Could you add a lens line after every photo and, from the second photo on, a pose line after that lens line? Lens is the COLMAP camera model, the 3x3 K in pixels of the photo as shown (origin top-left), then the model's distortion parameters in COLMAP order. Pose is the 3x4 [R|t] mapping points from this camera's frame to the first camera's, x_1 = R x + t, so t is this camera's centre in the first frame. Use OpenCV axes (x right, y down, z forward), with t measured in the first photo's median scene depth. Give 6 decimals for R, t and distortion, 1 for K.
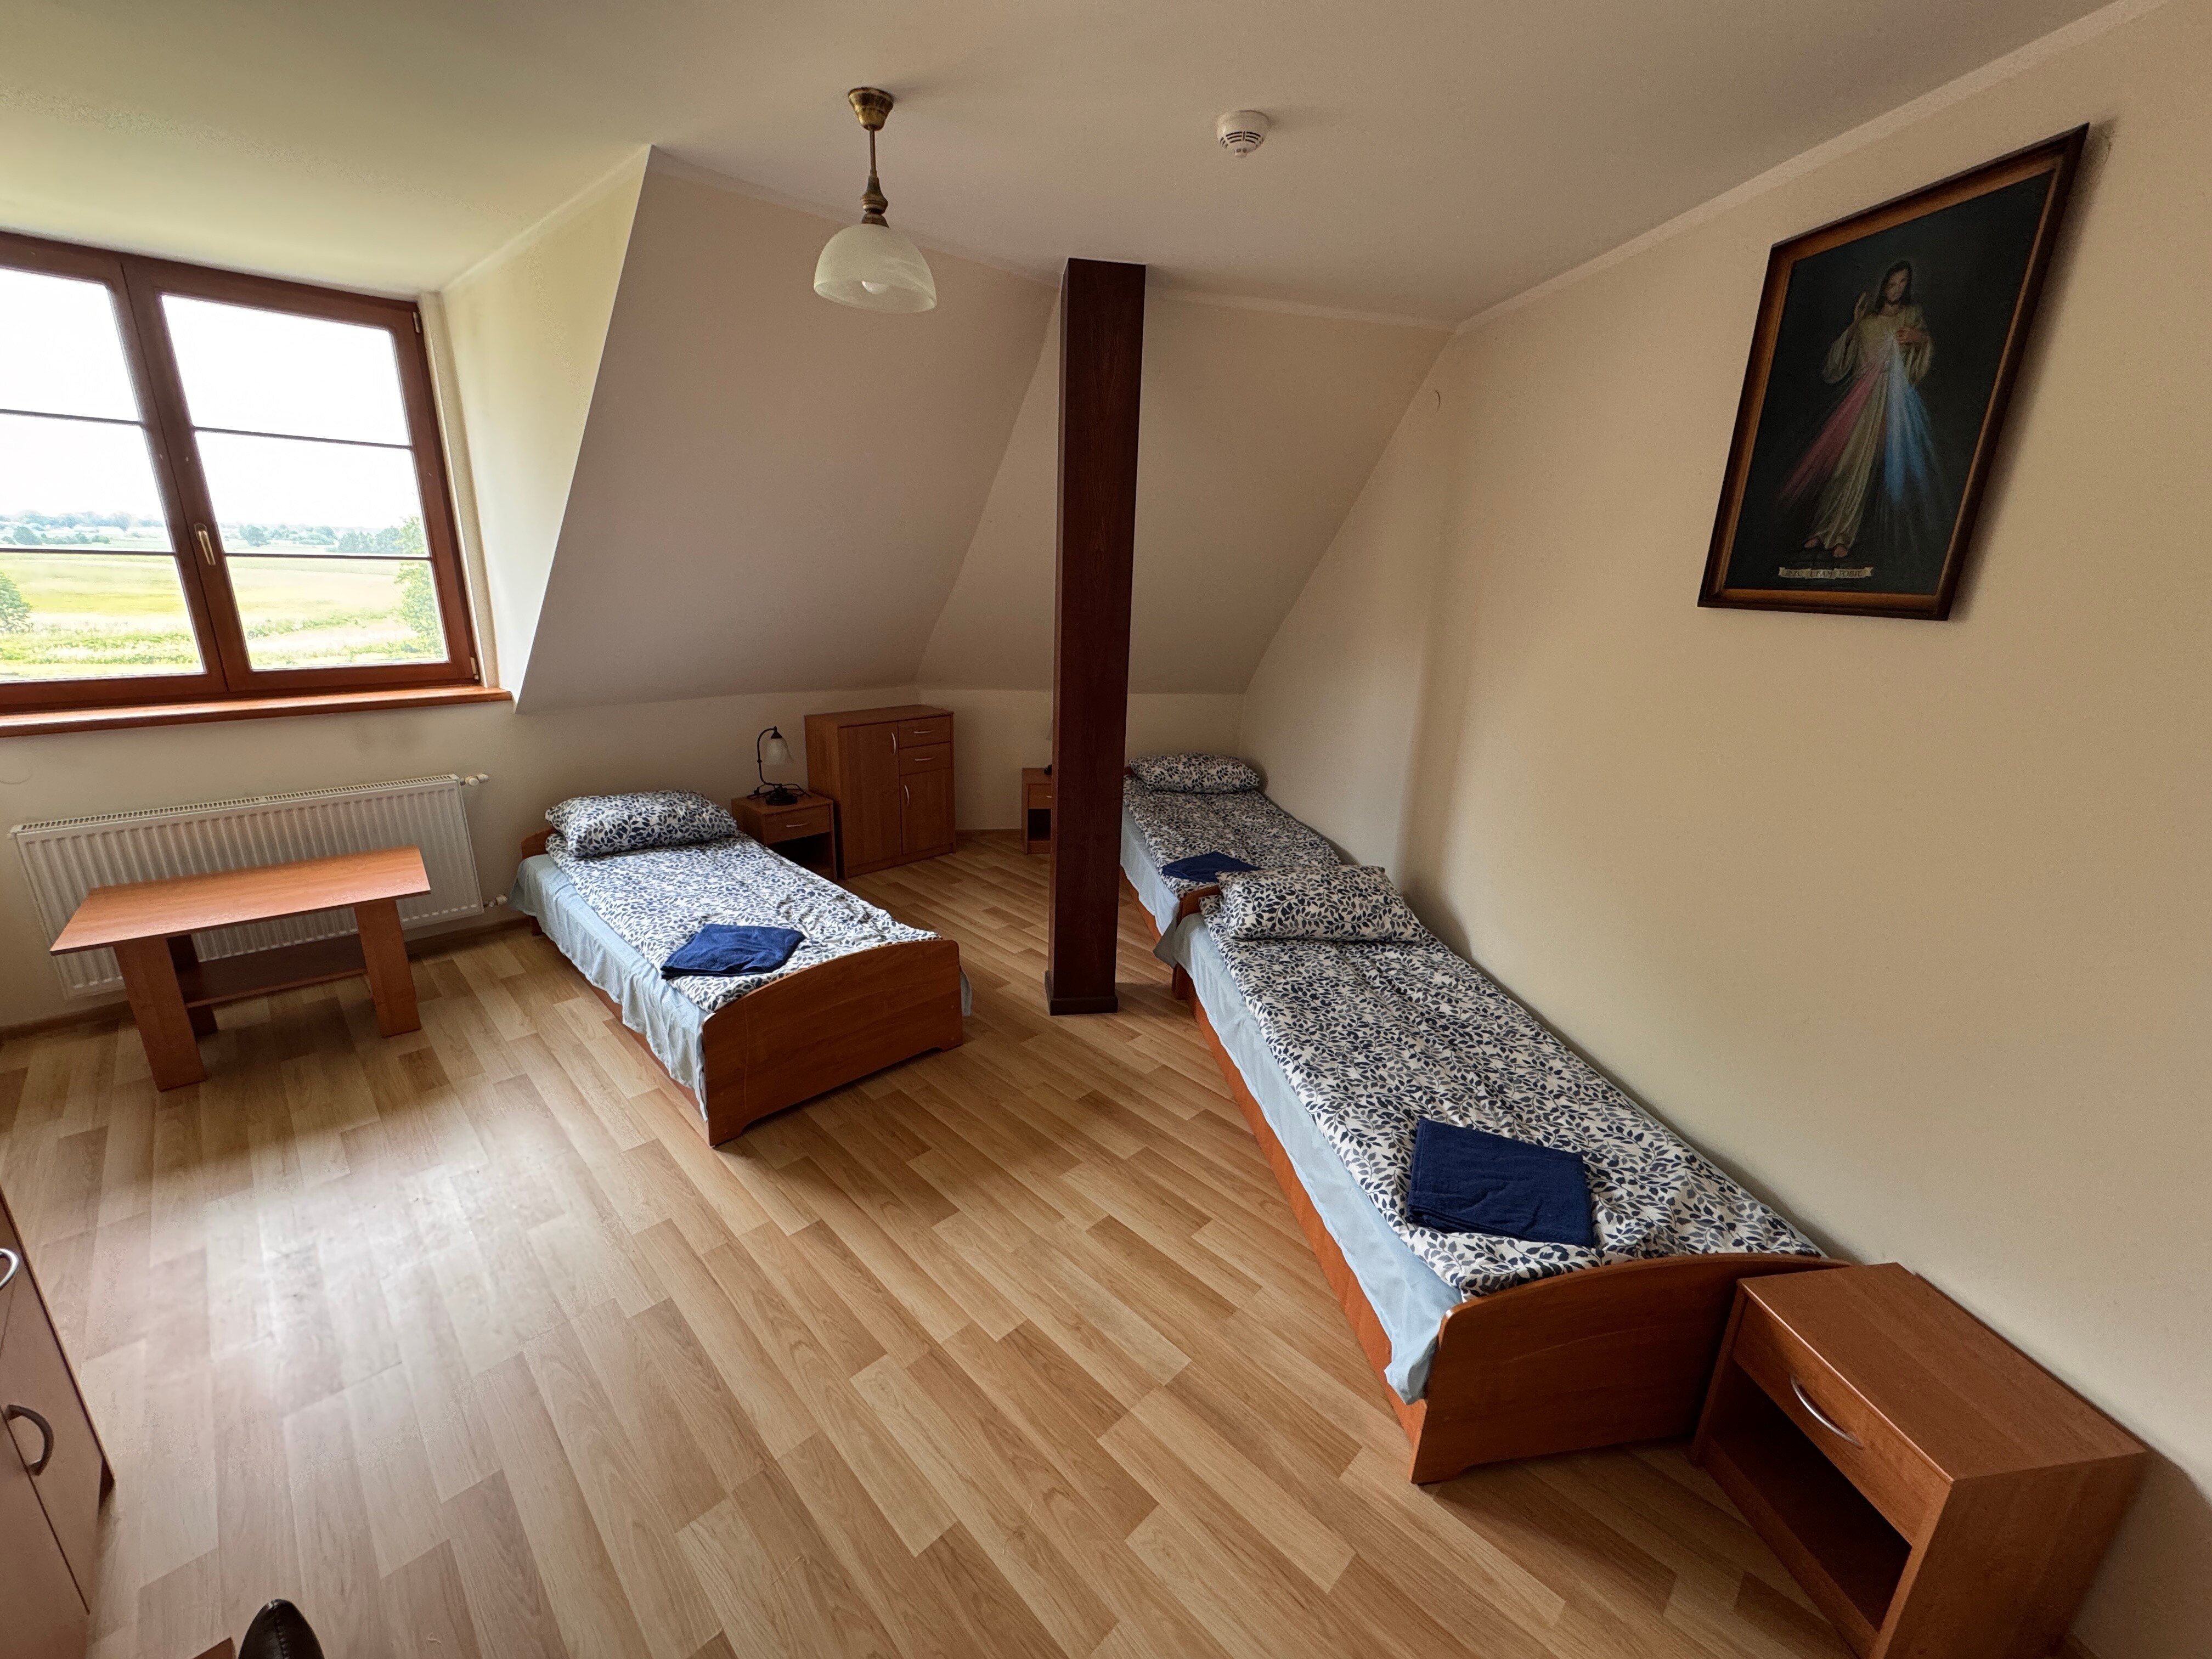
lens RADIAL K [[891.3, 0, 1105.2], [0, 891.3, 831.9], [0, 0, 1]] dist [-0.003775, -0.000746]
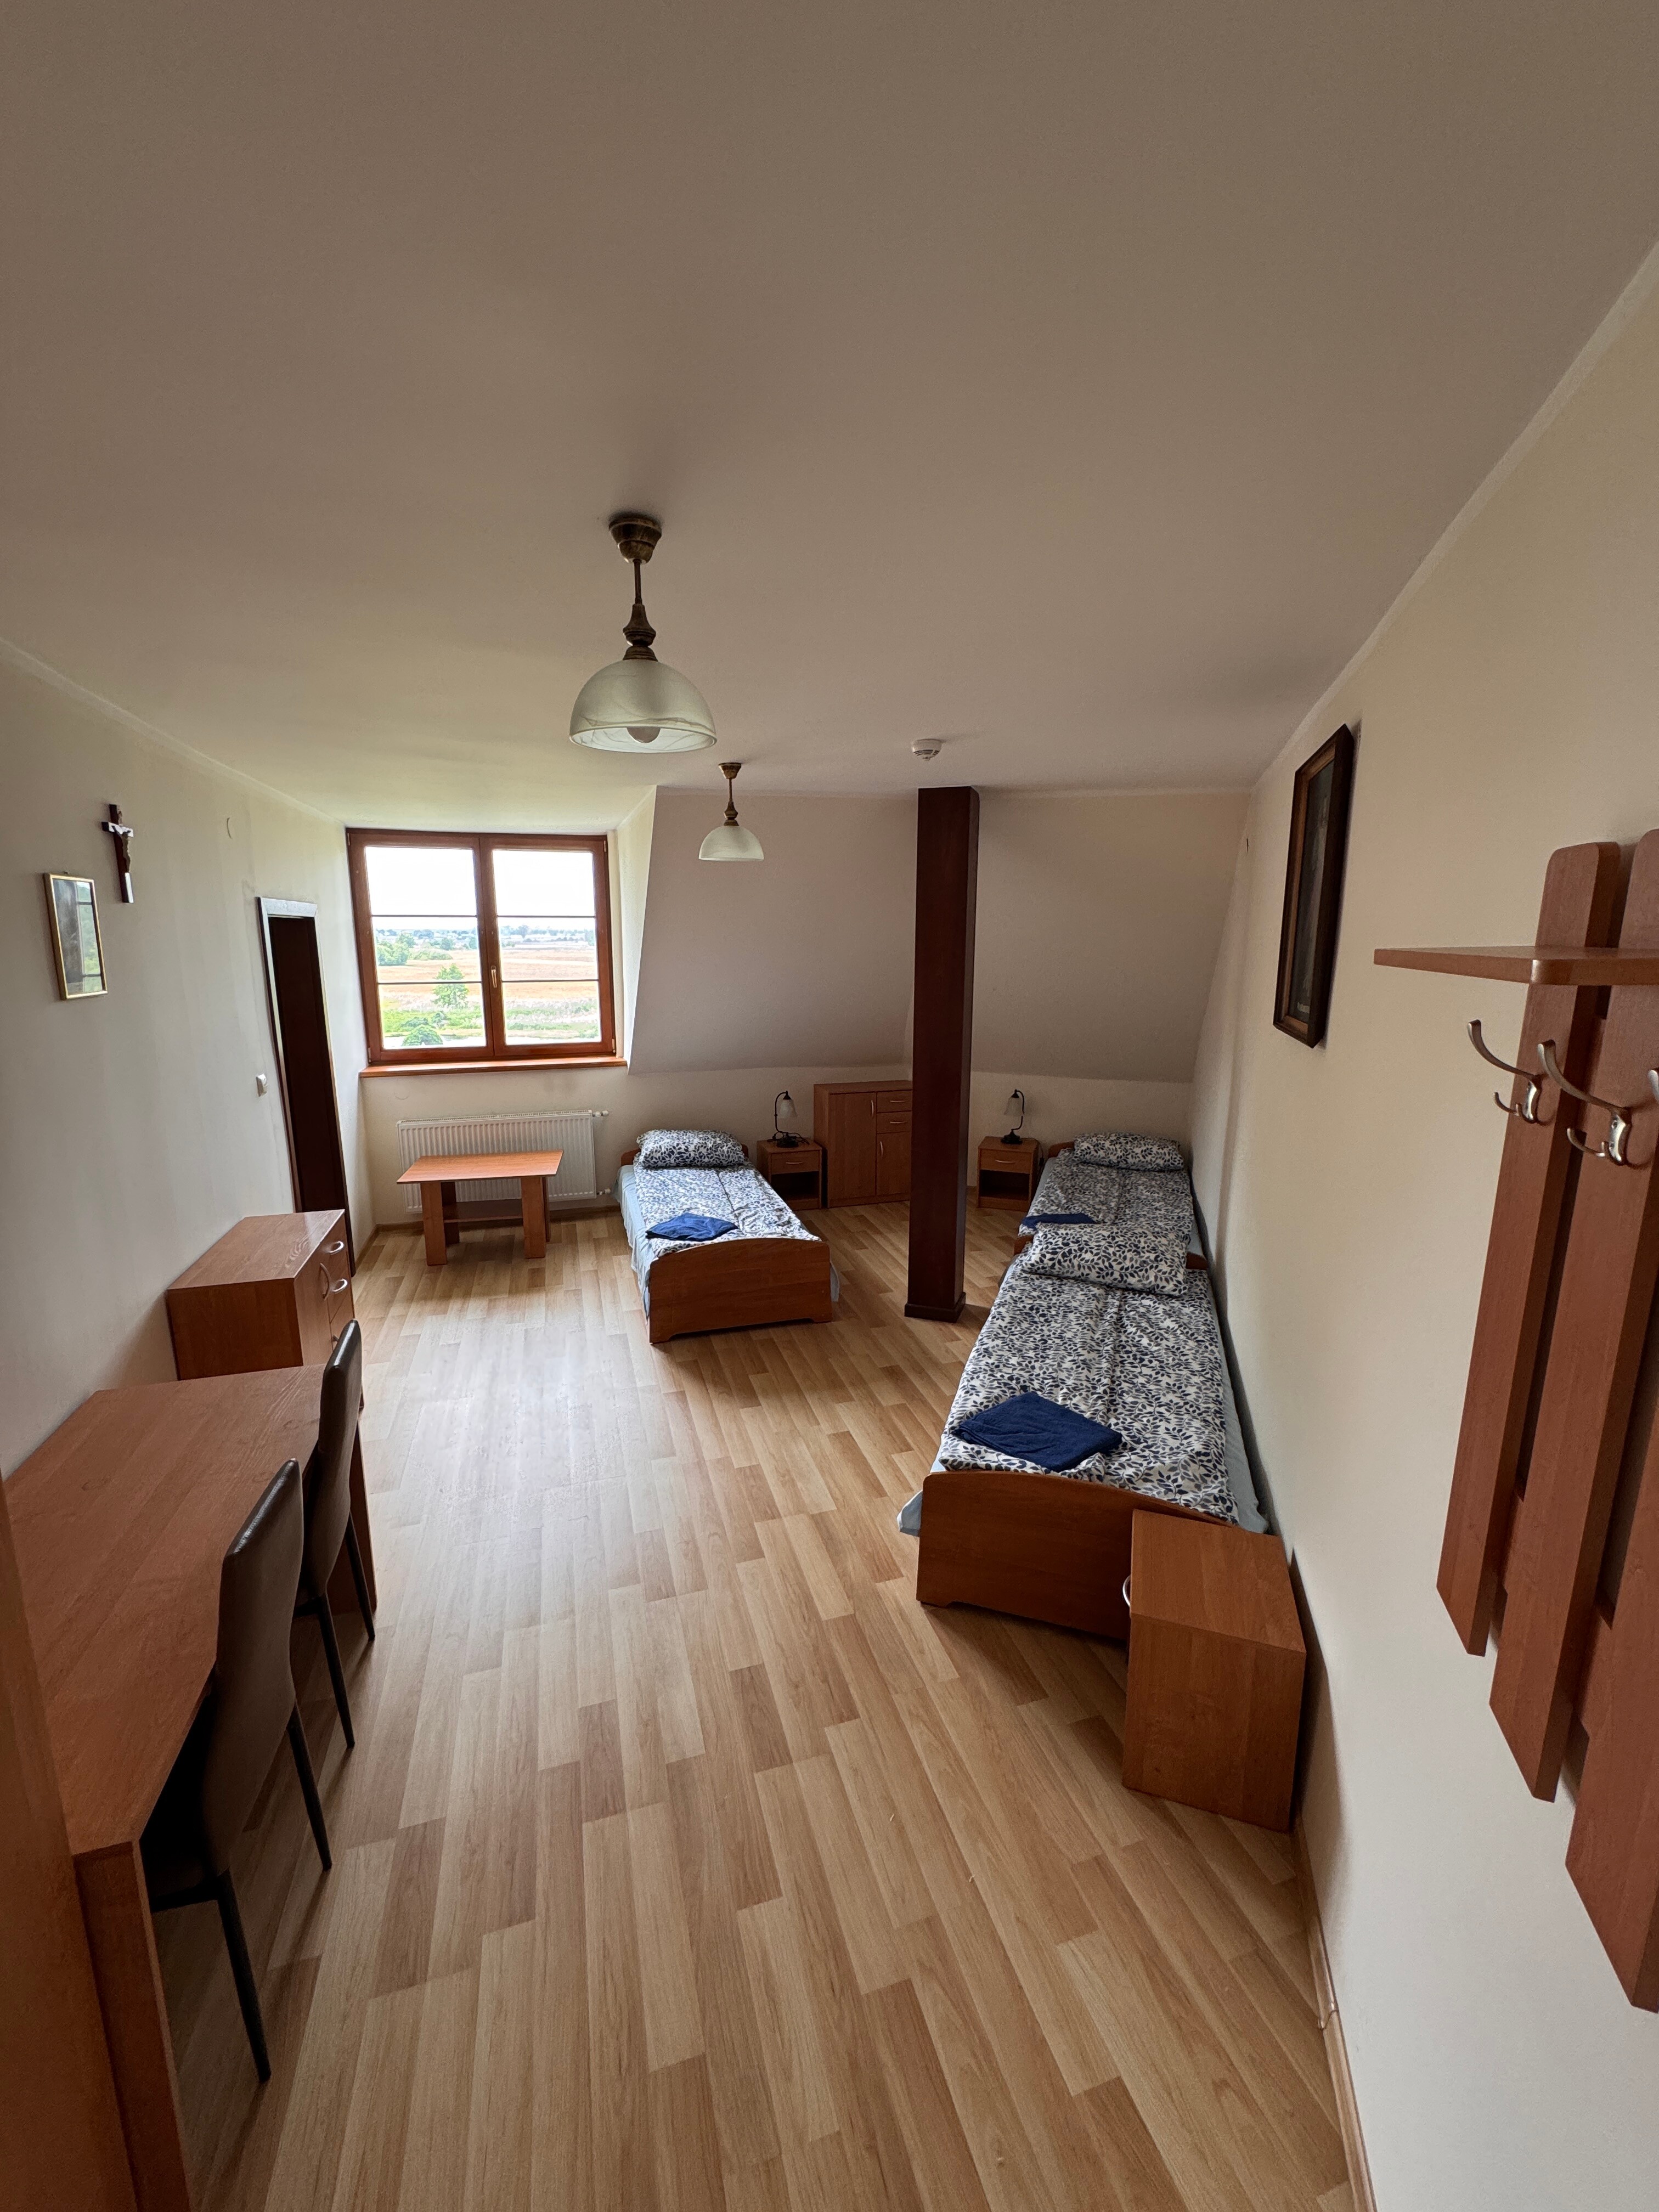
lens RADIAL K [[891.3, 0, 818.8], [0, 891.3, 1102.5], [0, 0, 1]] dist [-0.003775, -0.000746]
pose [[0.880018, 0.053475, -0.471921, 0.560921], [-0.108332, 0.990048, -0.089826, 0.032200], [0.462421, 0.130172, 0.877053, -0.332220]]
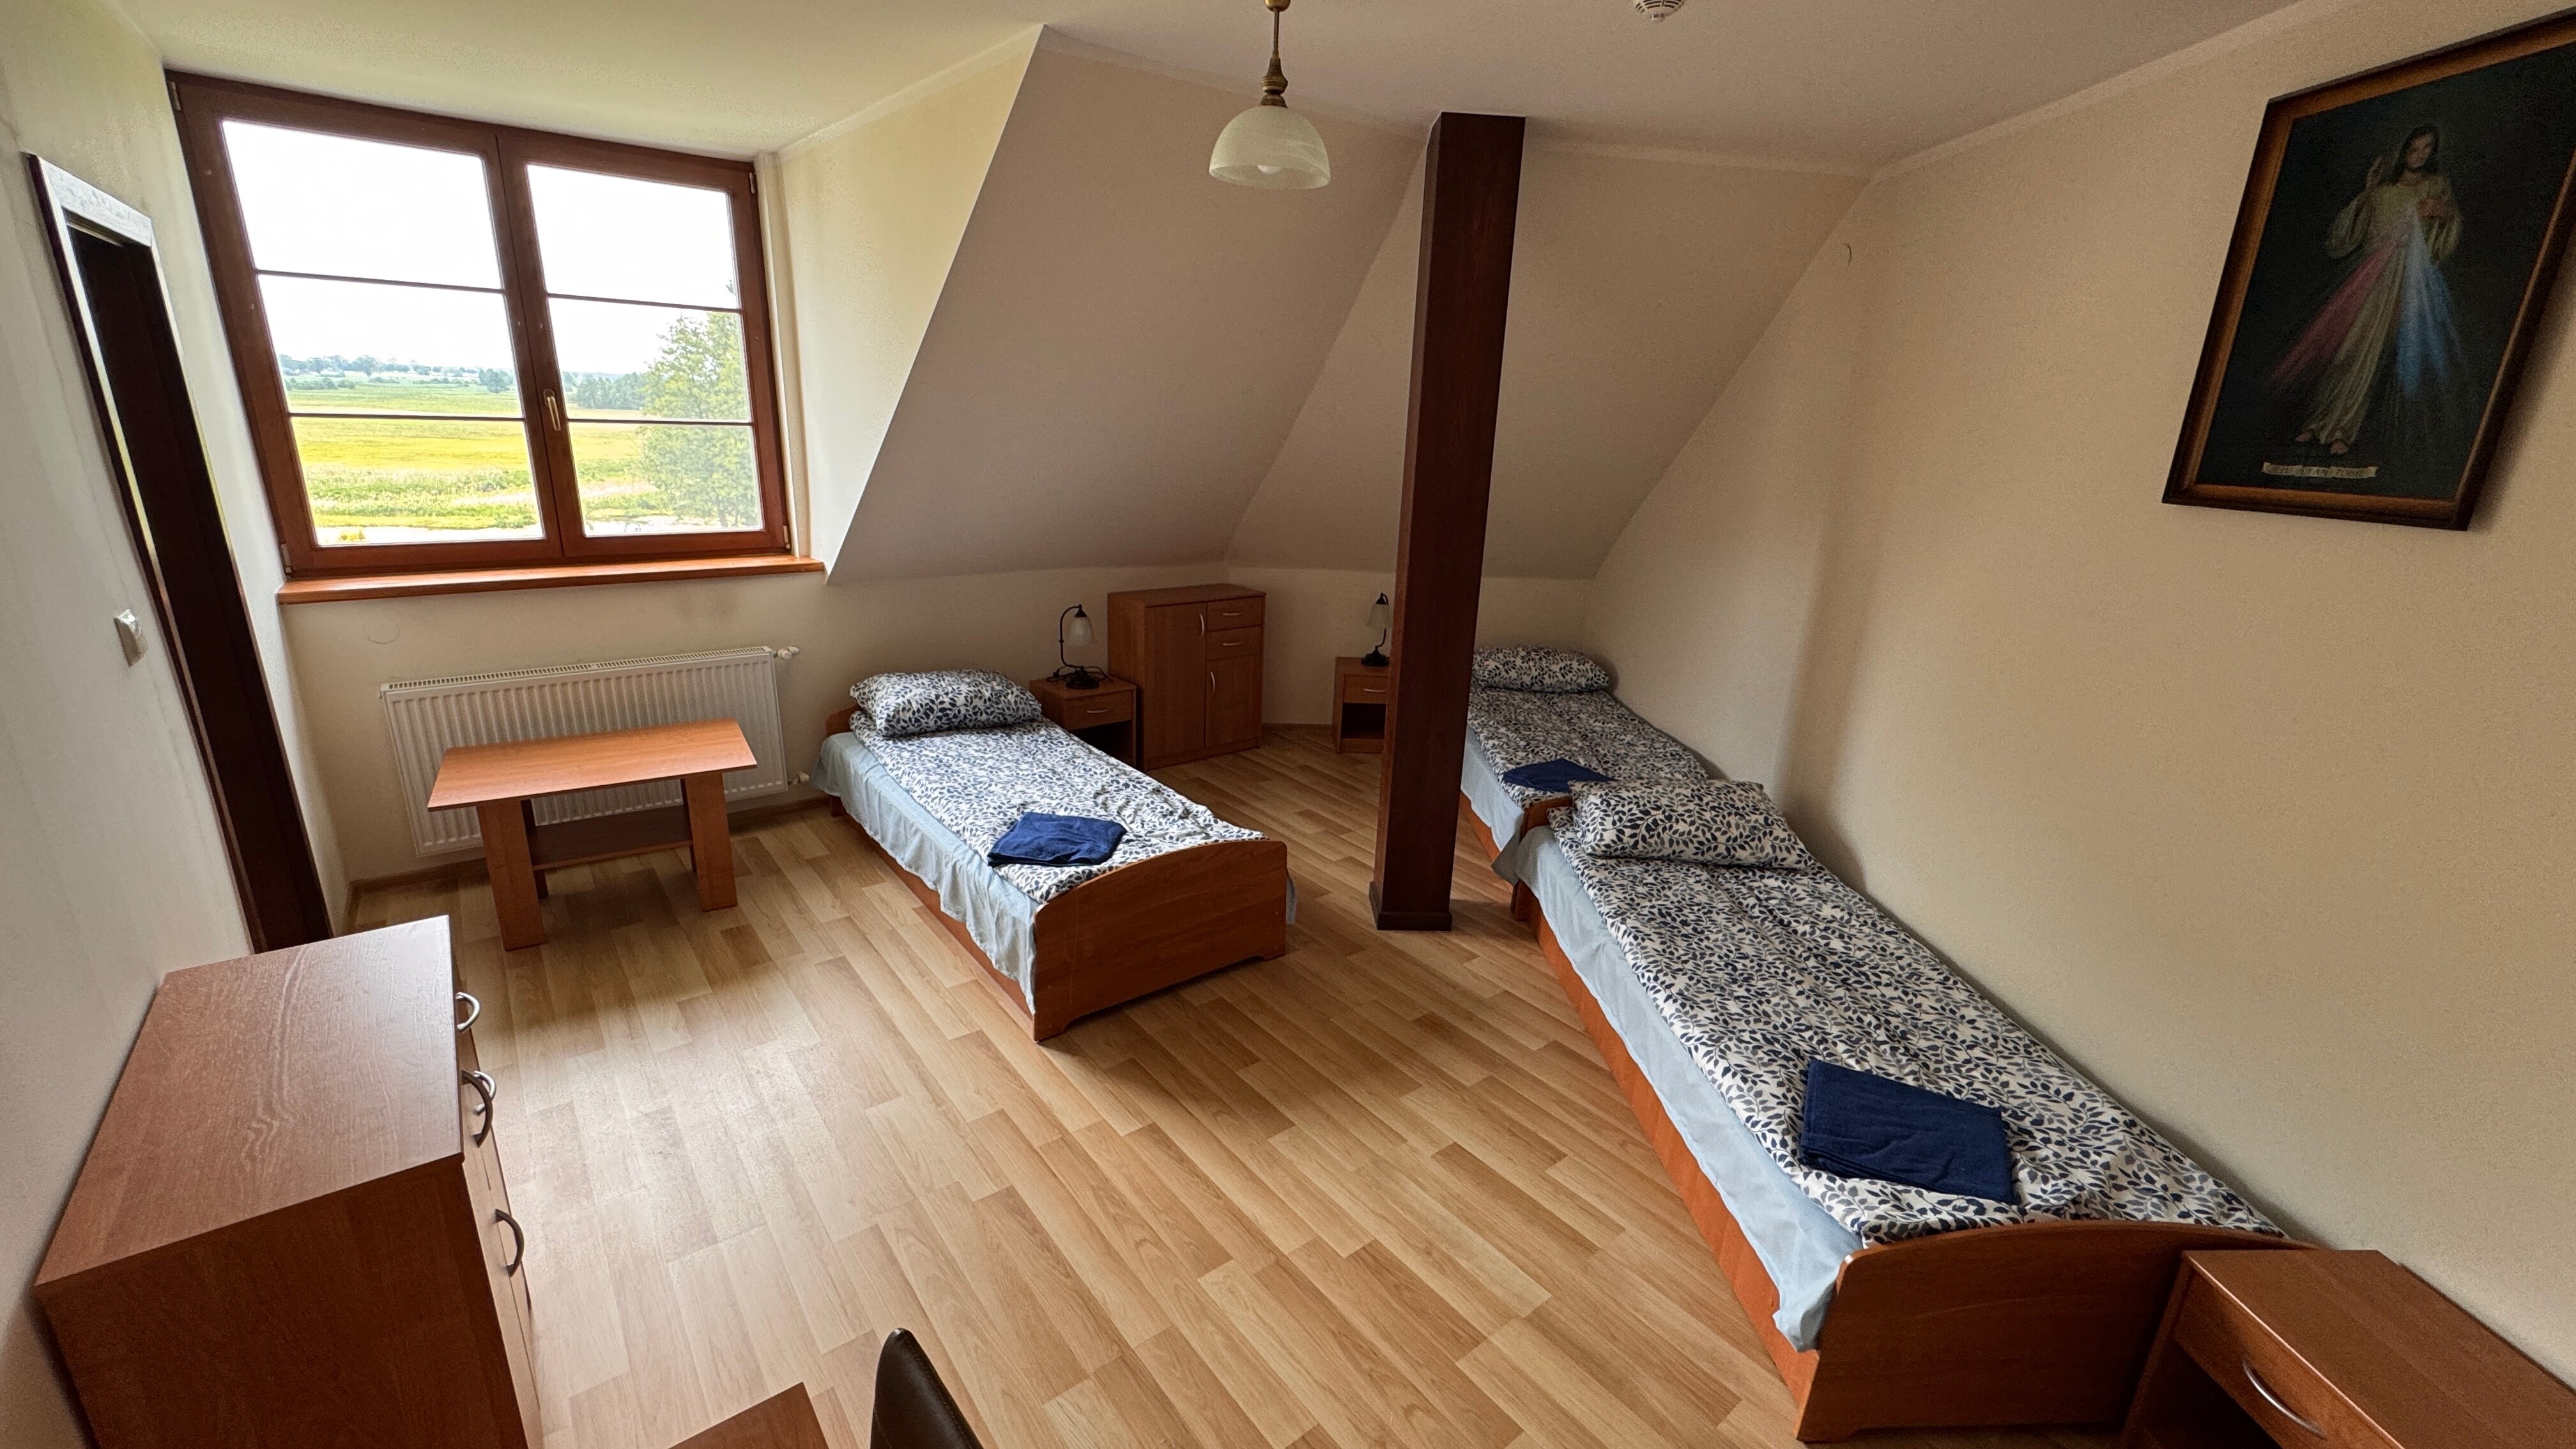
lens RADIAL K [[1039.0, 0, 1283.5], [0, 1039.0, 727.3], [0, 0, 1]] dist [-0.005983, 0.000336]
pose [[0.993749, 0.038277, -0.104871, -0.069264], [-0.038477, 0.999259, 0.000118, 0.002374], [0.104798, 0.003918, 0.994486, -0.092471]]
